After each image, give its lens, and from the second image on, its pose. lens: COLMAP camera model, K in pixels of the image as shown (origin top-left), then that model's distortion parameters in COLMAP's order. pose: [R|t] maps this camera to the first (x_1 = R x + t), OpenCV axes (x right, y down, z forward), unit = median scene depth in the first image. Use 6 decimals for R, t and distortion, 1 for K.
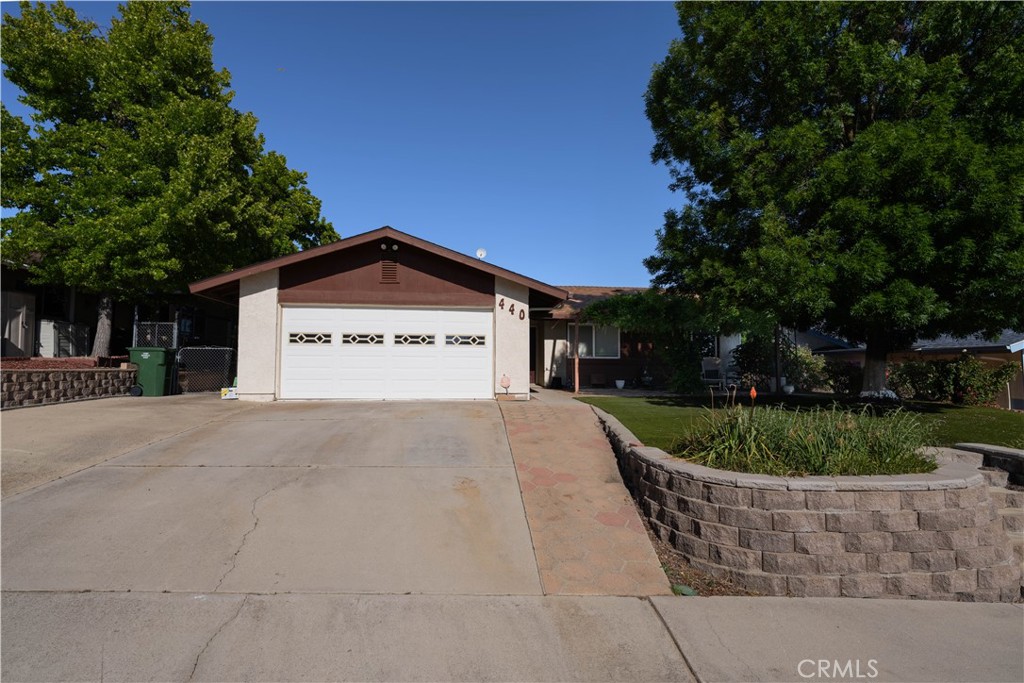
lens RADIAL K [[541.7, 0, 512.0], [0, 541.7, 341.5], [0, 0, 1]] dist [0.001135, 0.000727]
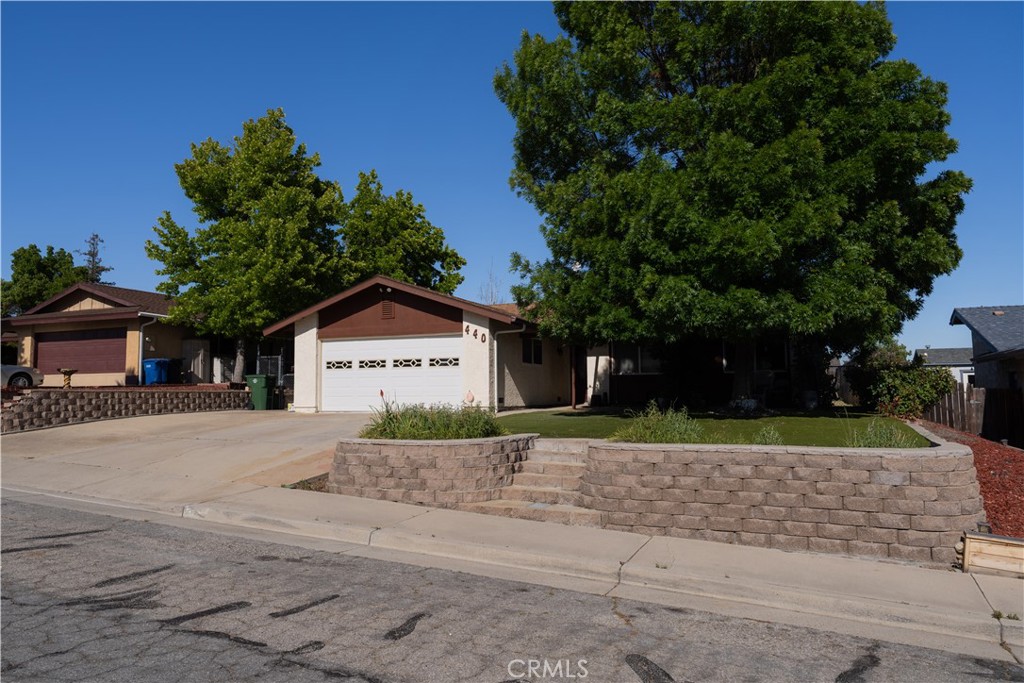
lens RADIAL K [[775.4, 0, 512.0], [0, 775.4, 341.5], [0, 0, 1]] dist [-0.007947, -0.002337]
pose [[0.863532, -0.047105, -0.502090, 0.898132], [0.036514, 0.998855, -0.030911, 0.010593], [0.502971, 0.008359, 0.864263, -0.390890]]
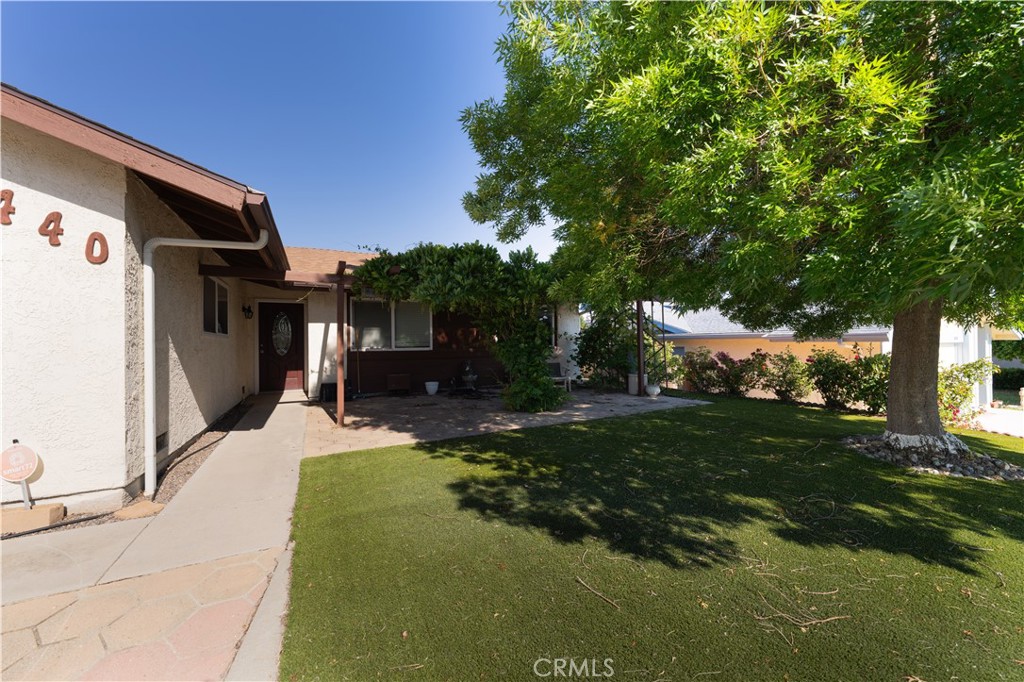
lens RADIAL K [[395.5, 0, 512.0], [0, 395.5, 341.0], [0, 0, 1]] dist [0.000959, 0.000159]
pose [[0.938822, -0.011882, 0.344198, 0.170596], [-0.004845, 0.998850, 0.047696, -0.006666], [-0.344369, -0.046446, 0.937685, 0.690427]]
